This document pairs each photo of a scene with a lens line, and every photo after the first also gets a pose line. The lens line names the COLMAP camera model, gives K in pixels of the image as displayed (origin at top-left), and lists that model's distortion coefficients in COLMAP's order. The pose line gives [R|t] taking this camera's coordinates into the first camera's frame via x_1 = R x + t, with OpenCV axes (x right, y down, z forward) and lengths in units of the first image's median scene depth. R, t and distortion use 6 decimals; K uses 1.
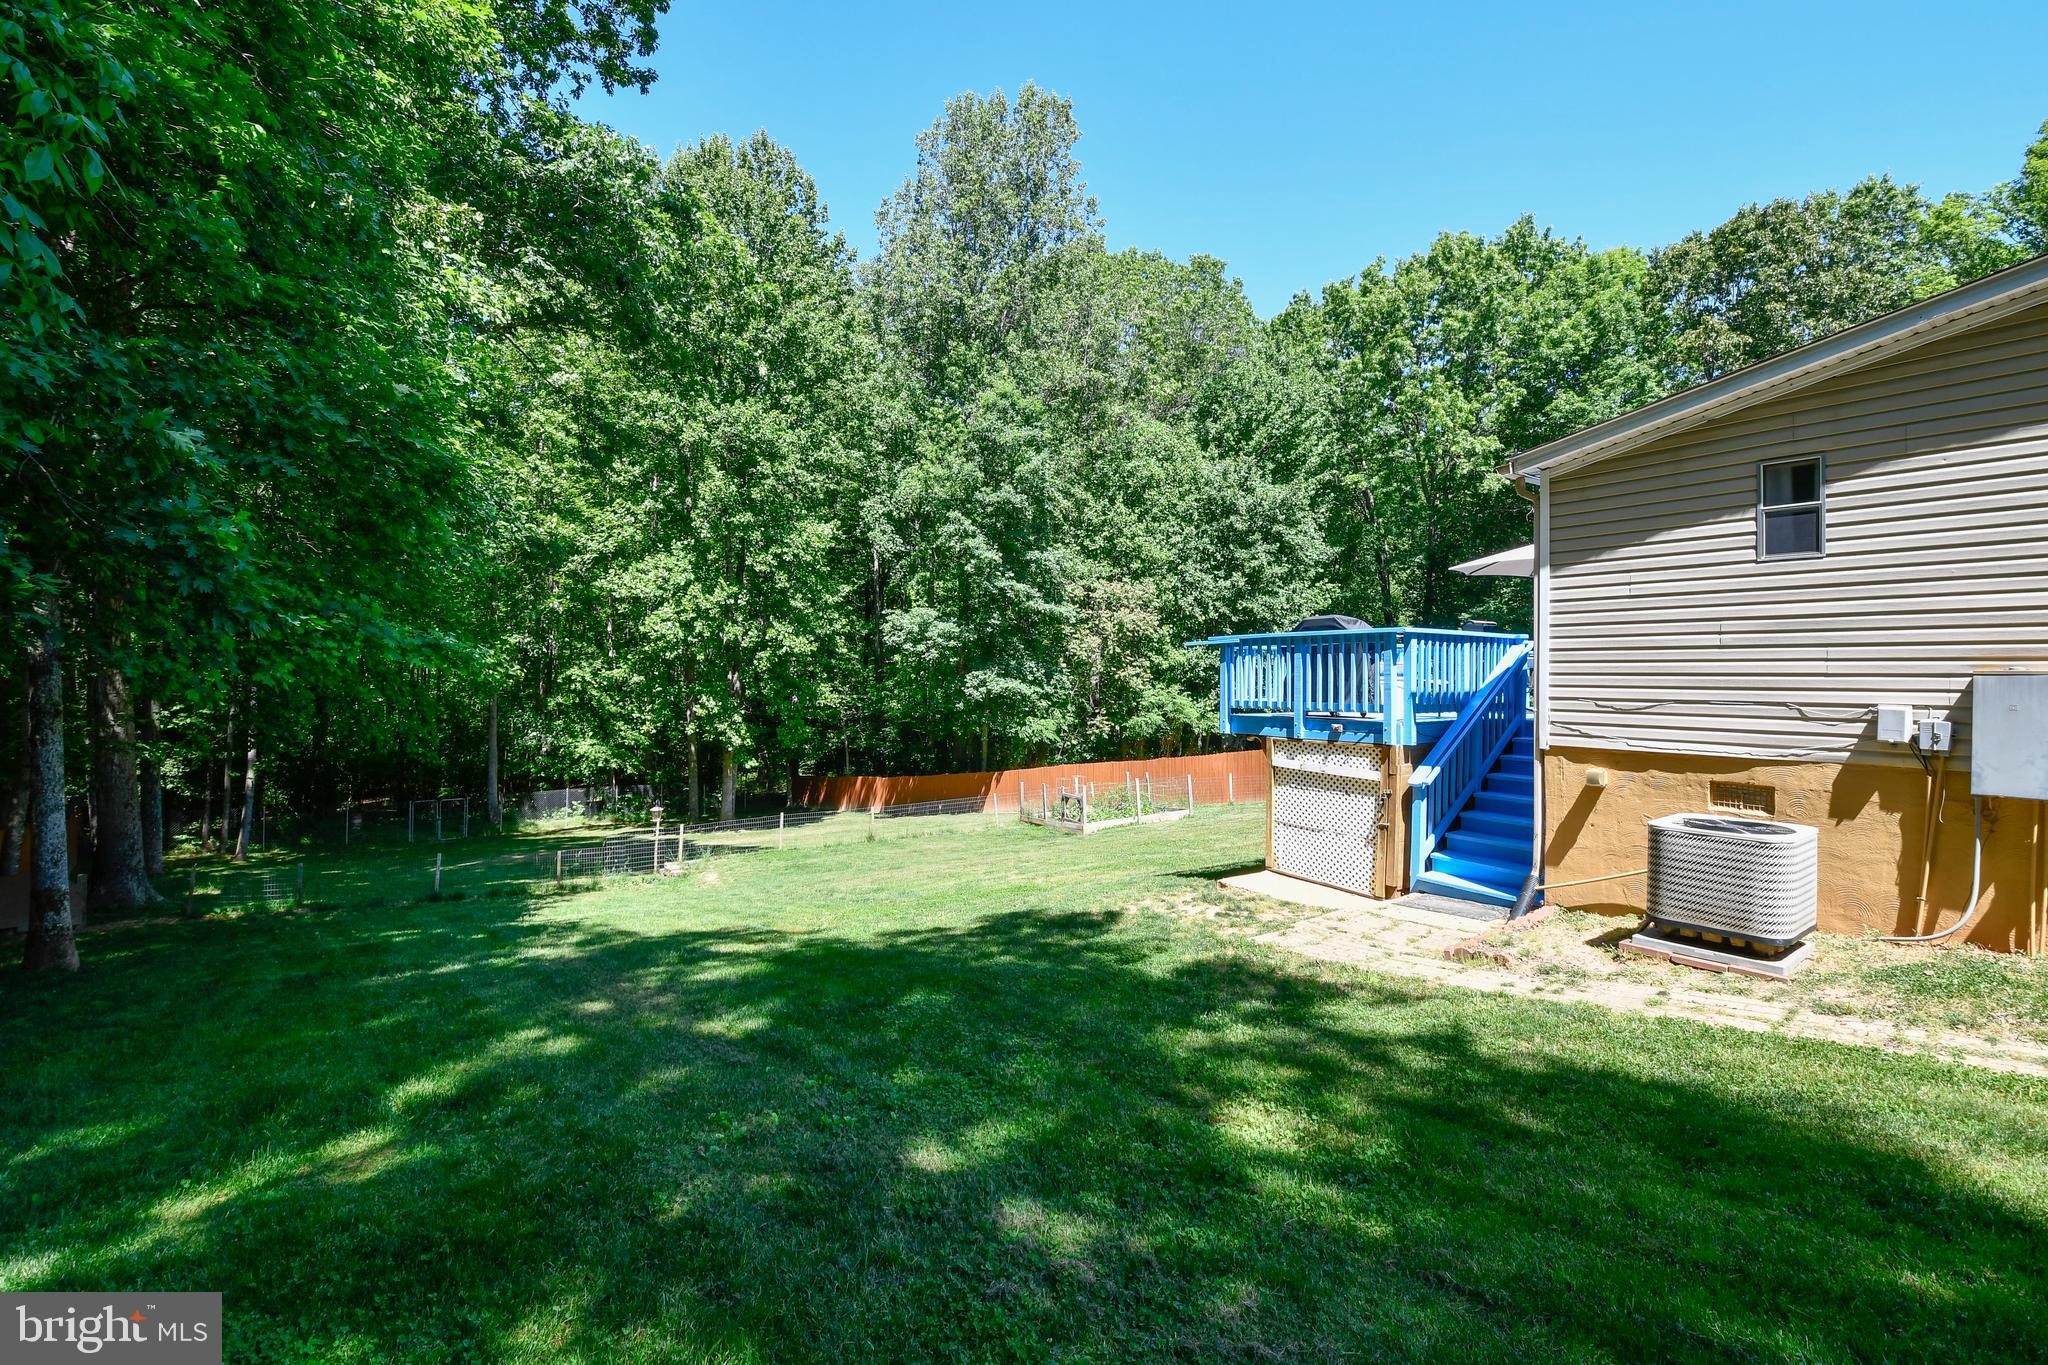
lens RADIAL K [[922.4, 0, 1032.5], [0, 922.4, 676.8], [0, 0, 1]] dist [-0.000573, -0.000524]
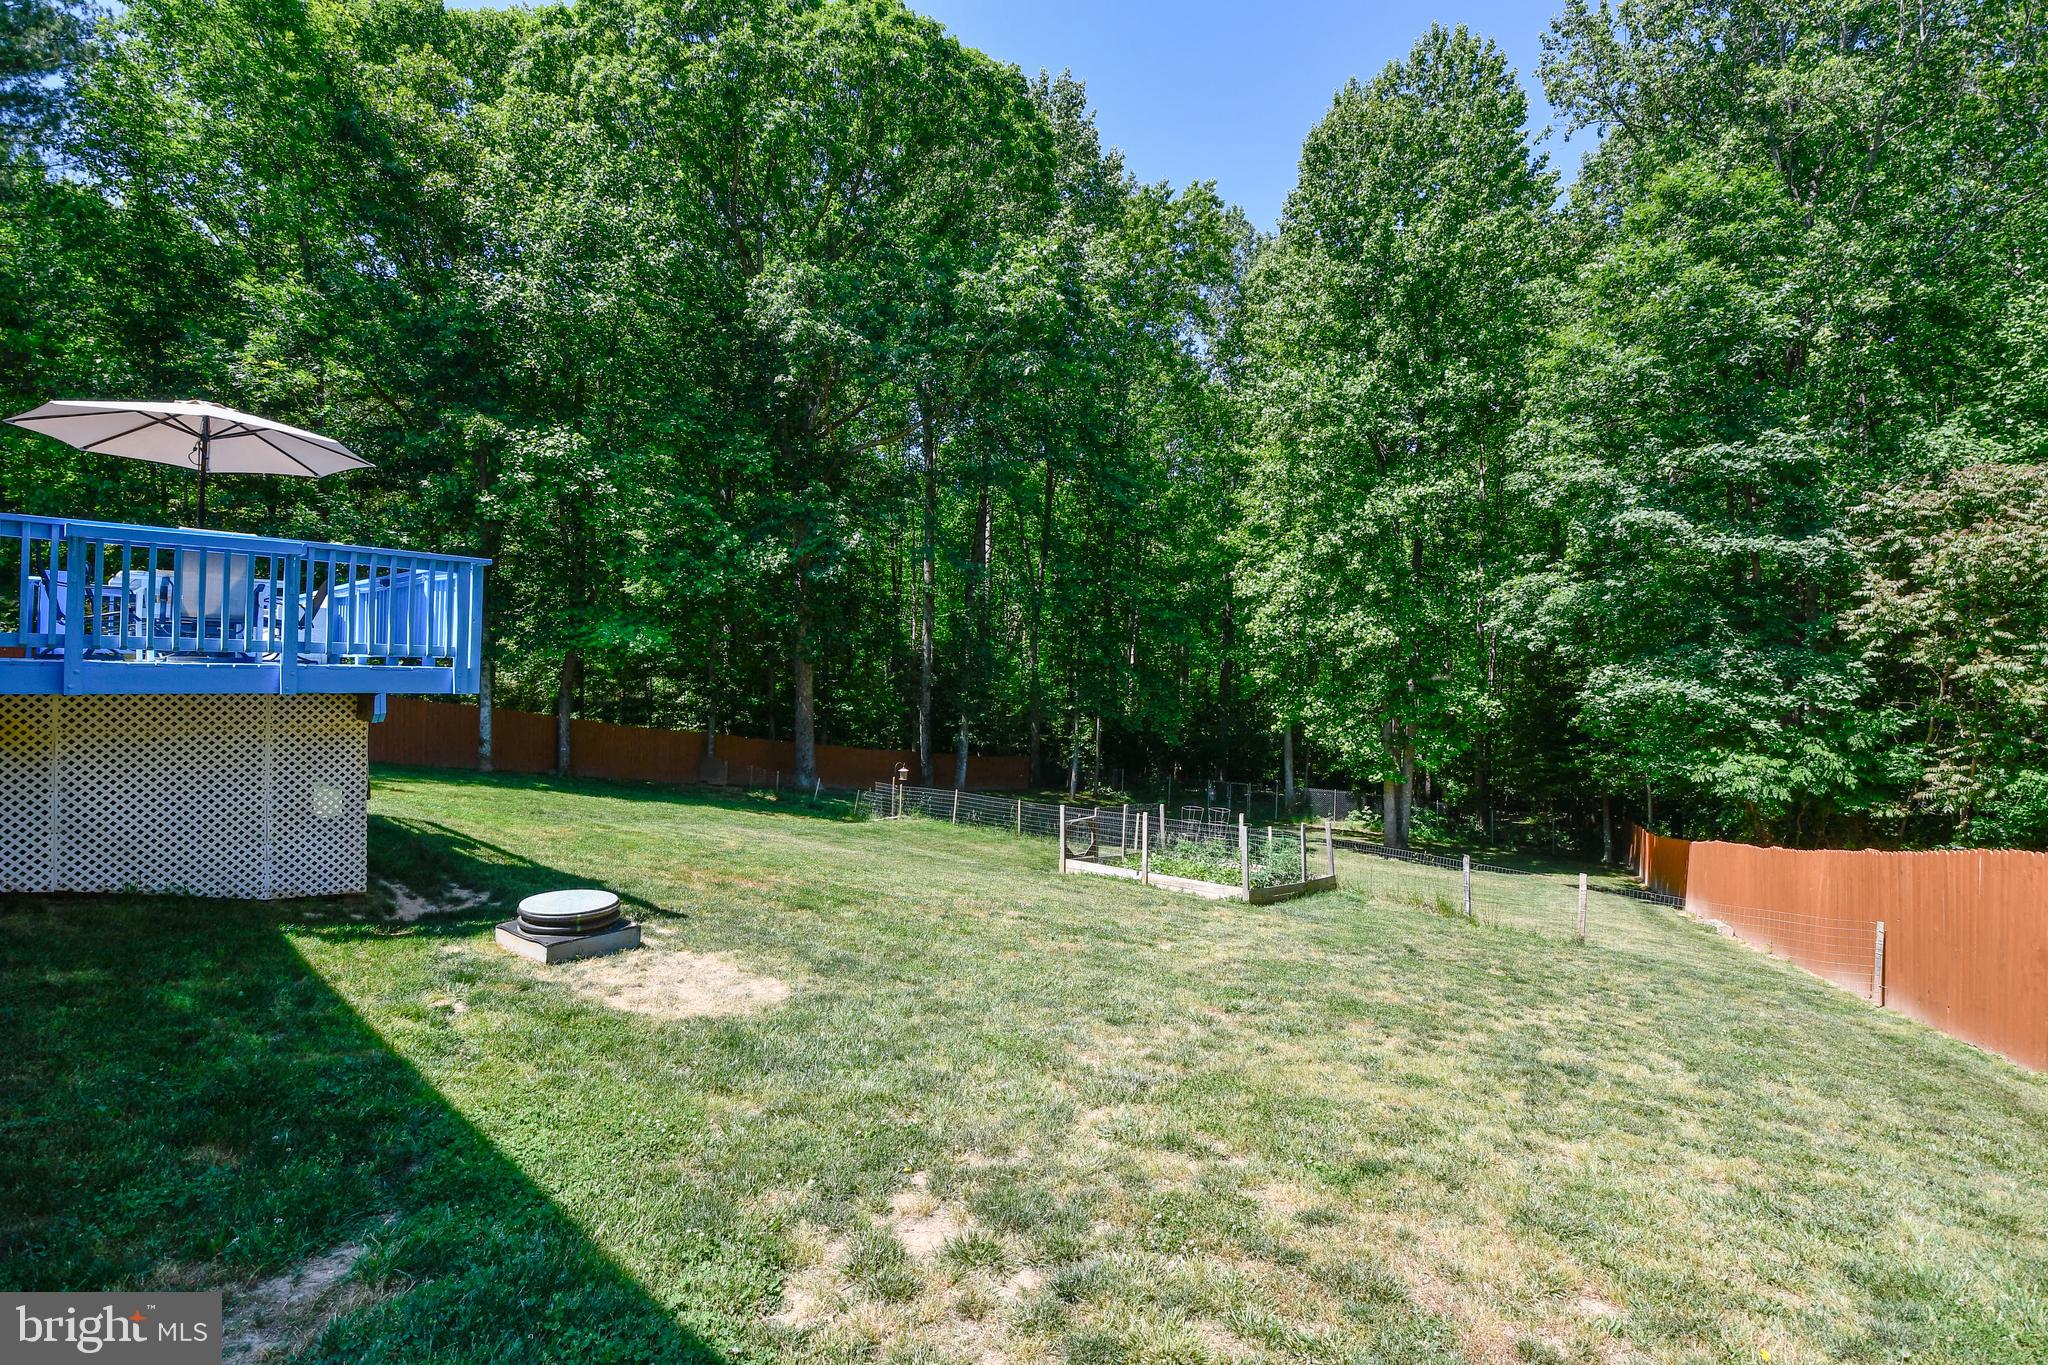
lens RADIAL K [[912.7, 0, 1016.8], [0, 912.7, 673.9], [0, 0, 1]] dist [-0.000030, -0.017462]
pose [[0.222047, -0.005737, -0.975019, 0.426995], [-0.017501, 0.999798, -0.009868, 0.011299], [0.974879, 0.019256, 0.221901, 0.465261]]
